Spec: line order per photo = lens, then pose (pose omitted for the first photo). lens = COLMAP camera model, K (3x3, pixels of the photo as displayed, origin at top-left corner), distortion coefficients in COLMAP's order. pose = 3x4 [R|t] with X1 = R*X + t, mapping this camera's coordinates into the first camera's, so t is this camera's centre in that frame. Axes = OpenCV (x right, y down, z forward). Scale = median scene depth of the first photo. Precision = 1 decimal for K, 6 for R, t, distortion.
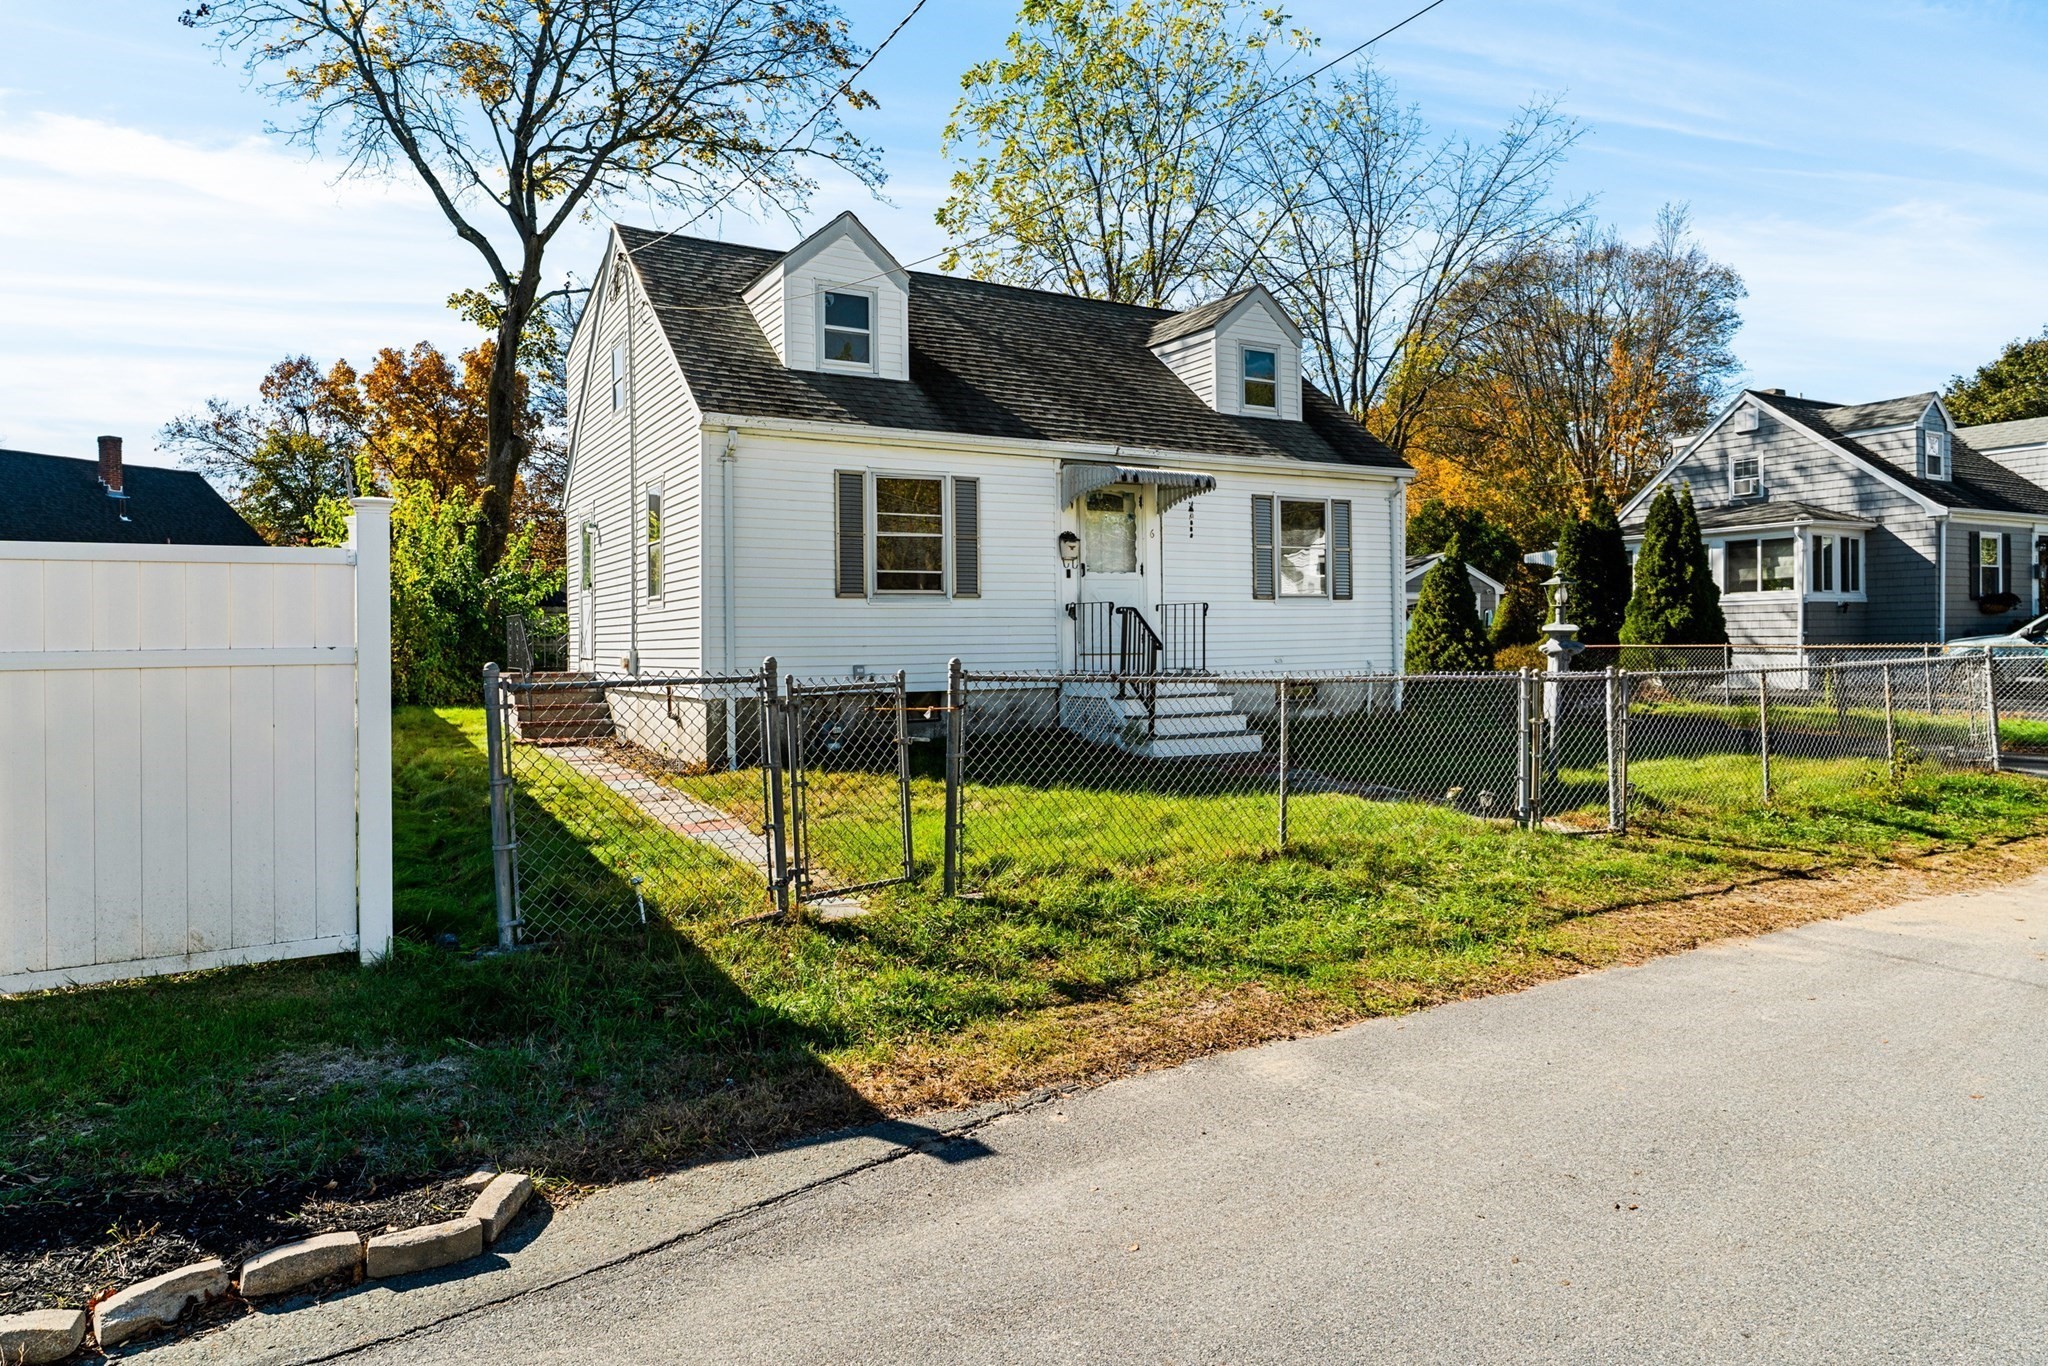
lens RADIAL K [[1249.1, 0, 1023.2], [0, 1249.1, 650.1], [0, 0, 1]] dist [-0.000666, 0.000040]
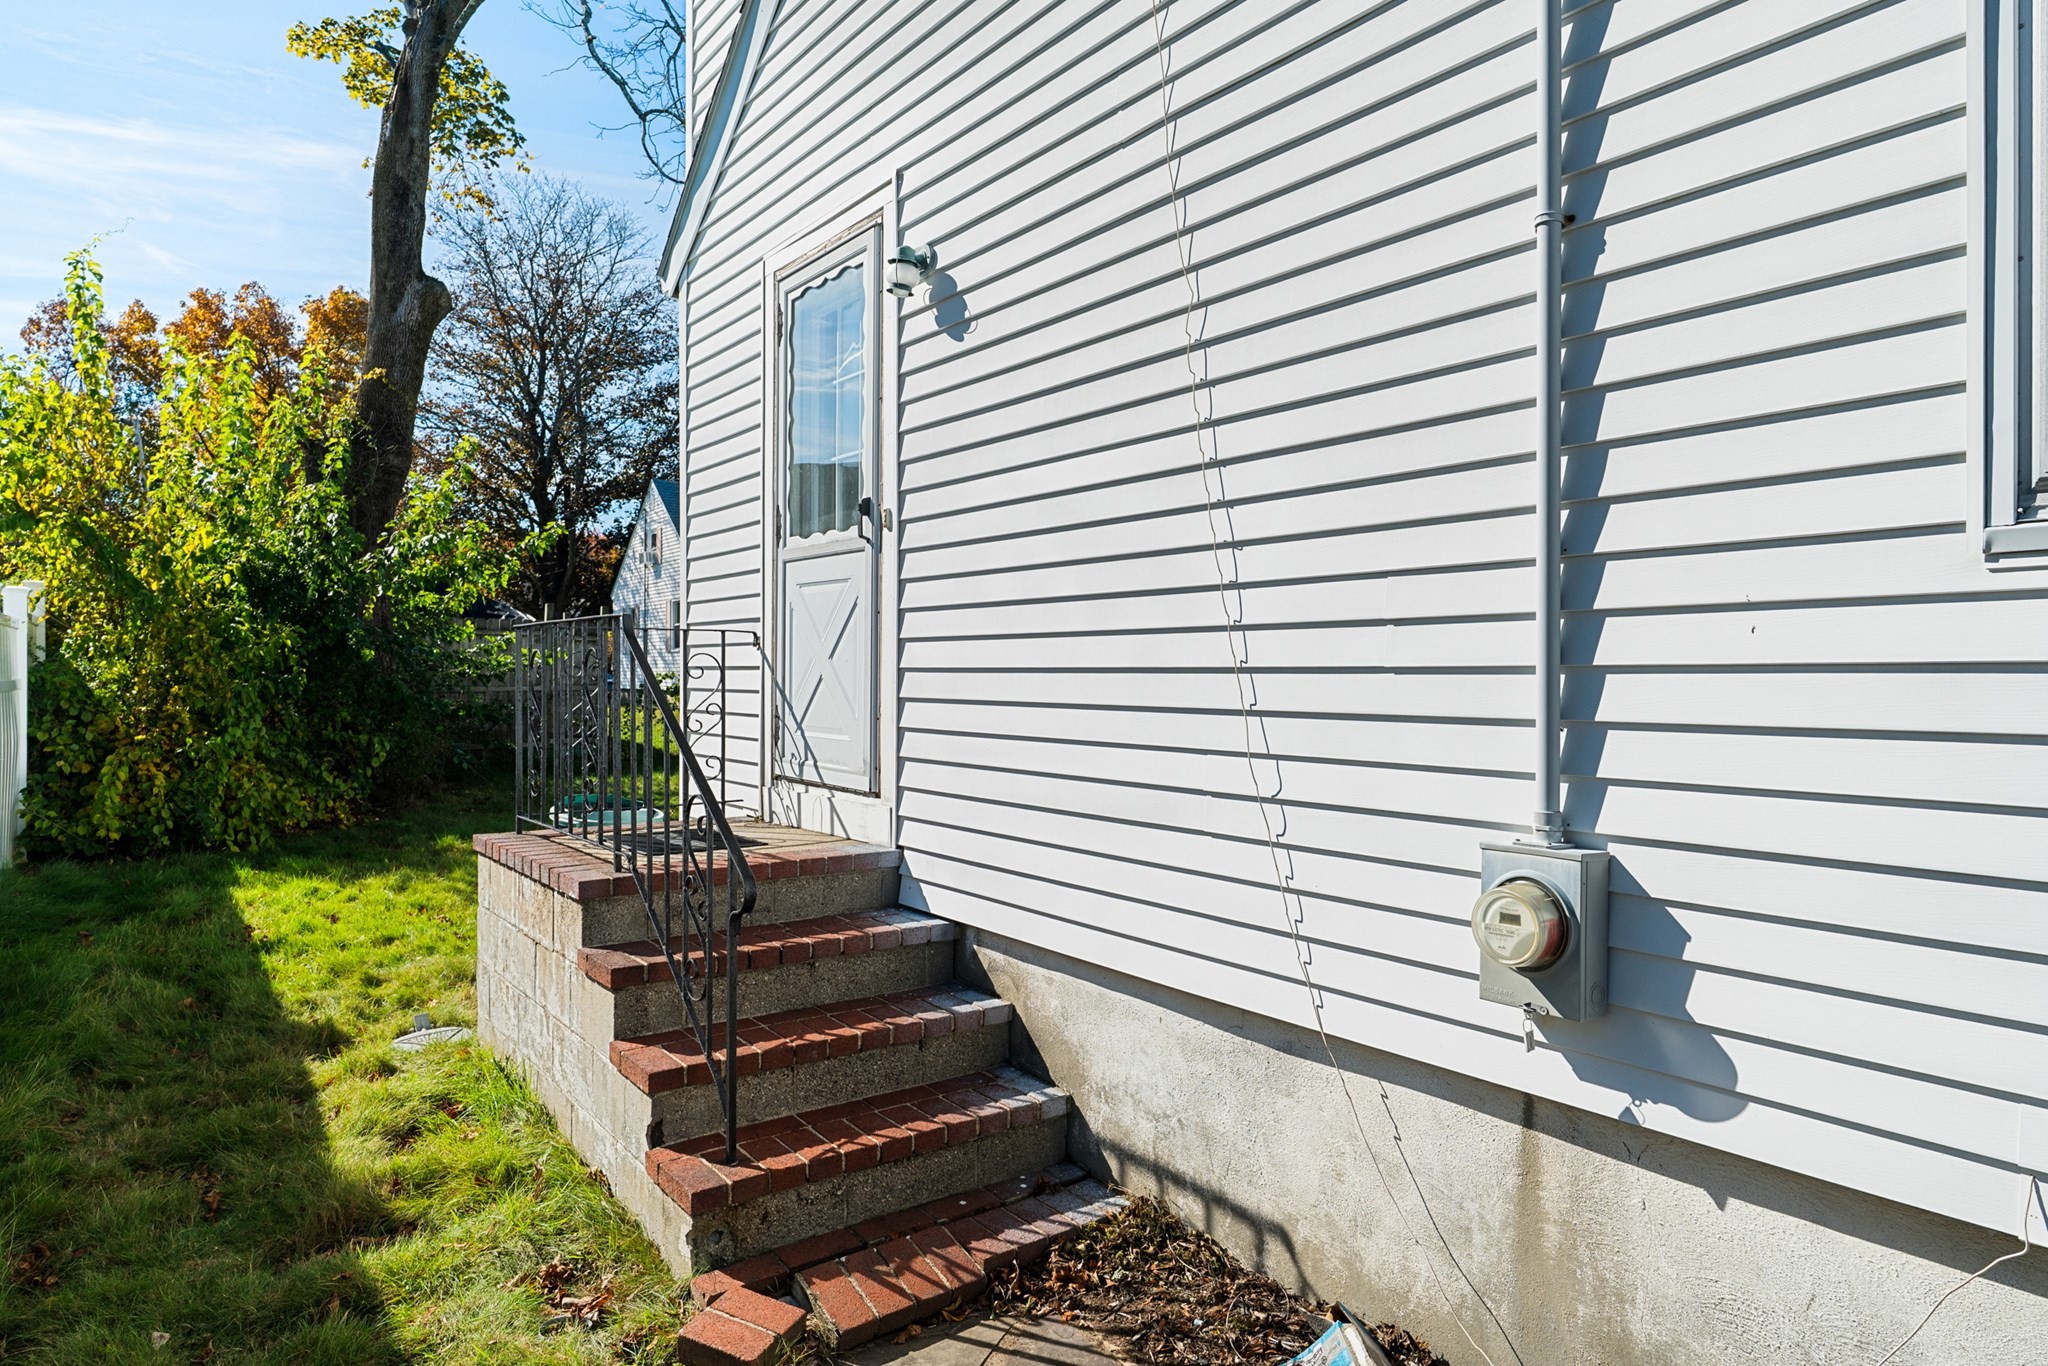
lens RADIAL K [[1186.9, 0, 1024.0], [0, 1186.9, 683.0], [0, 0, 1]] dist [-0.000840, 0.000130]
pose [[0.991725, 0.012084, 0.127811, -0.095176], [-0.012393, 0.999922, 0.001620, -0.004782], [-0.127782, -0.003191, 0.991797, 0.206690]]
